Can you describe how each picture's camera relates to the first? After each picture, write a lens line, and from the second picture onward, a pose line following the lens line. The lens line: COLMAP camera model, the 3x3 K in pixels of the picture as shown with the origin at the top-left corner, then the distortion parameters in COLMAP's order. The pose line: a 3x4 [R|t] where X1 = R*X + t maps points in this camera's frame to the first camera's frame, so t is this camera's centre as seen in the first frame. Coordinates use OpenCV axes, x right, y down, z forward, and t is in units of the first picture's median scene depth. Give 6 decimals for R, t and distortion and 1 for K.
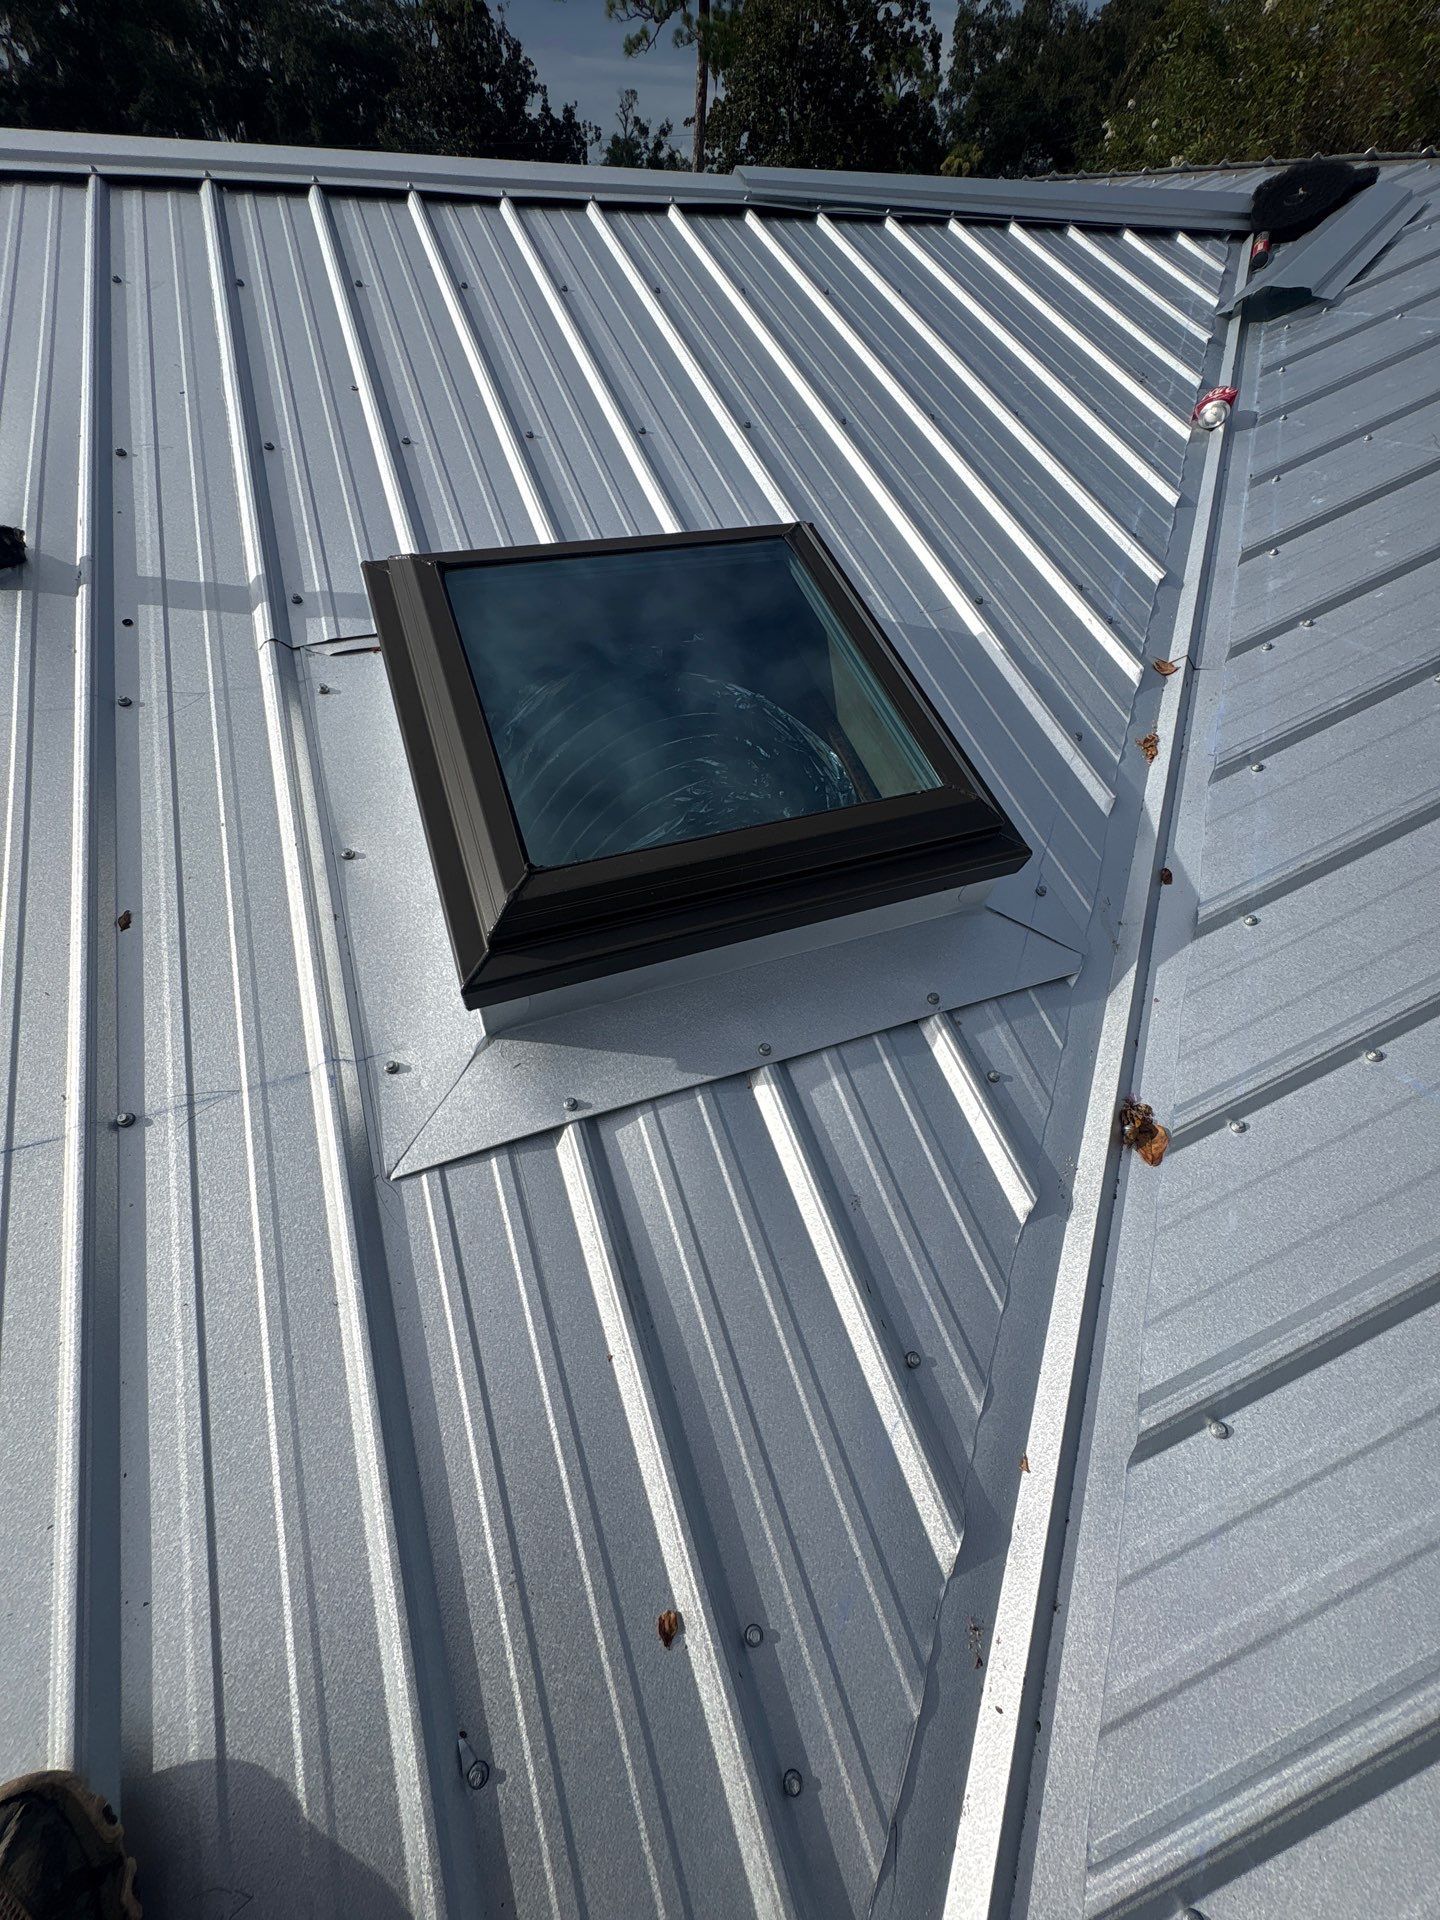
lens RADIAL K [[759.9, 0, 721.3], [0, 759.9, 959.3], [0, 0, 1]] dist [-0.000033, -0.000238]
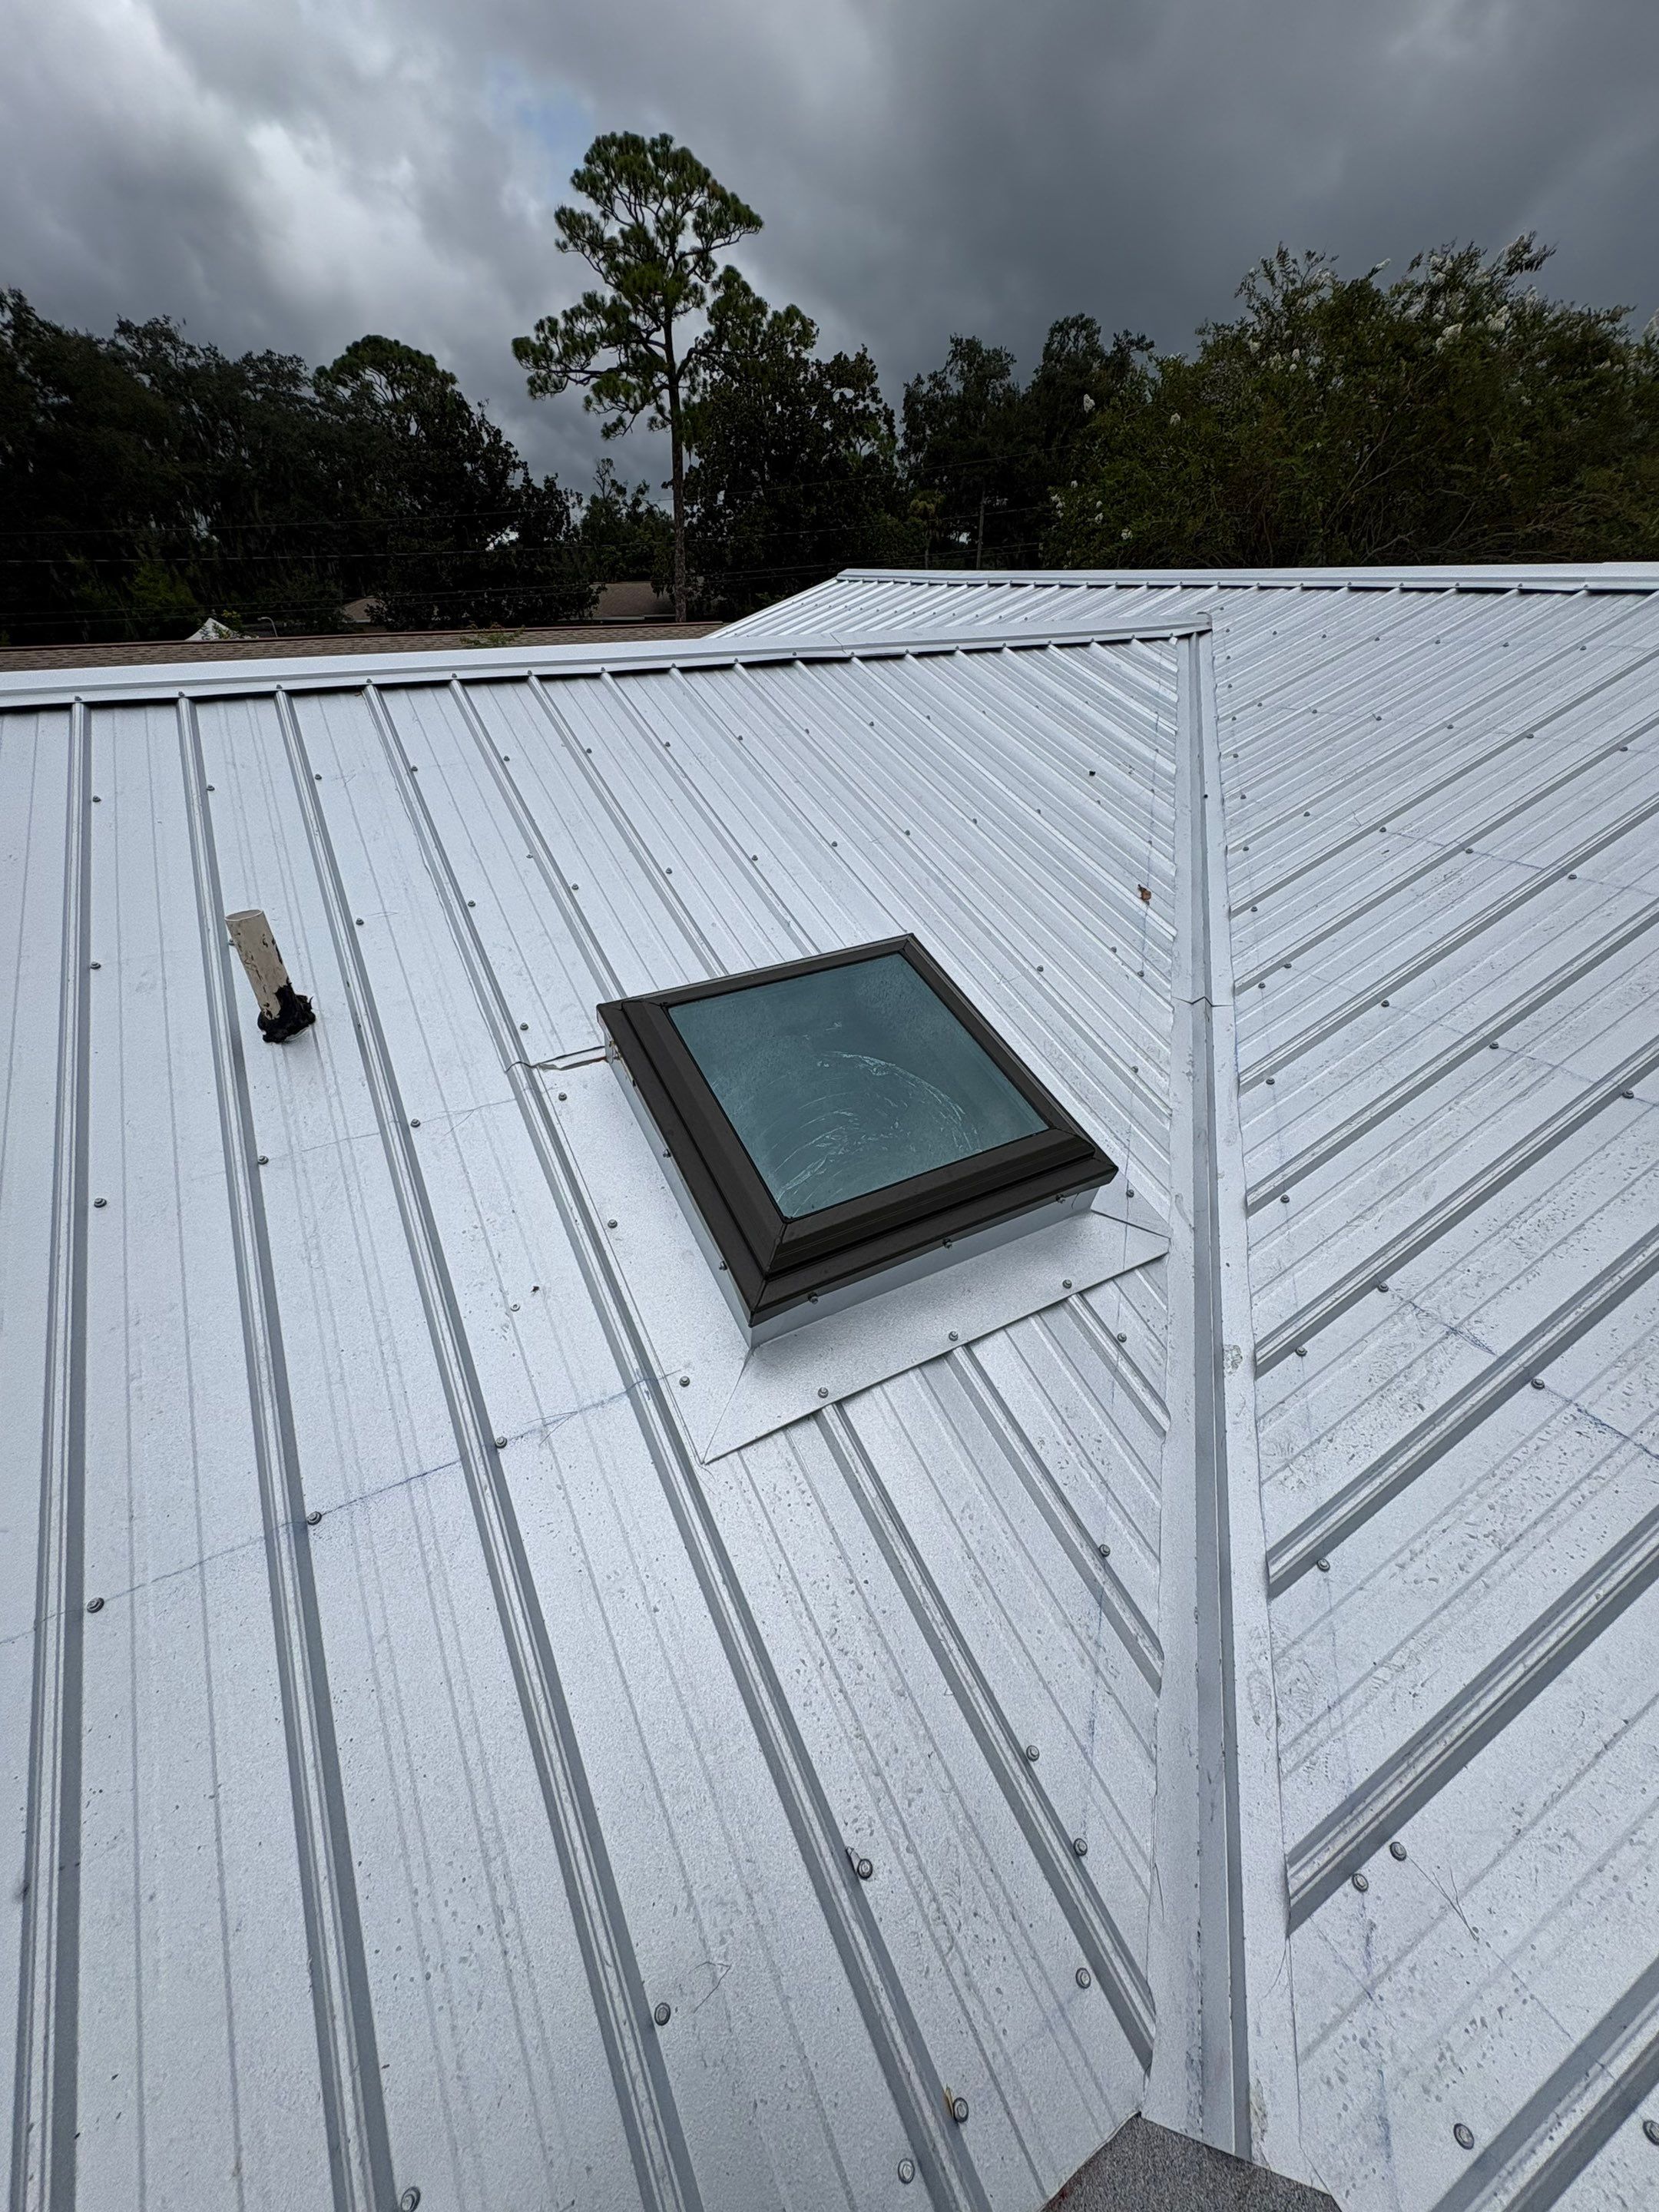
lens RADIAL K [[875.4, 0, 832.4], [0, 875.4, 1104.1], [0, 0, 1]] dist [-0.000033, -0.000238]
pose [[0.991290, -0.097595, 0.088425, -0.274694], [0.113864, 0.972516, -0.203096, 0.011541], [-0.066173, 0.211395, 0.975158, -0.626583]]
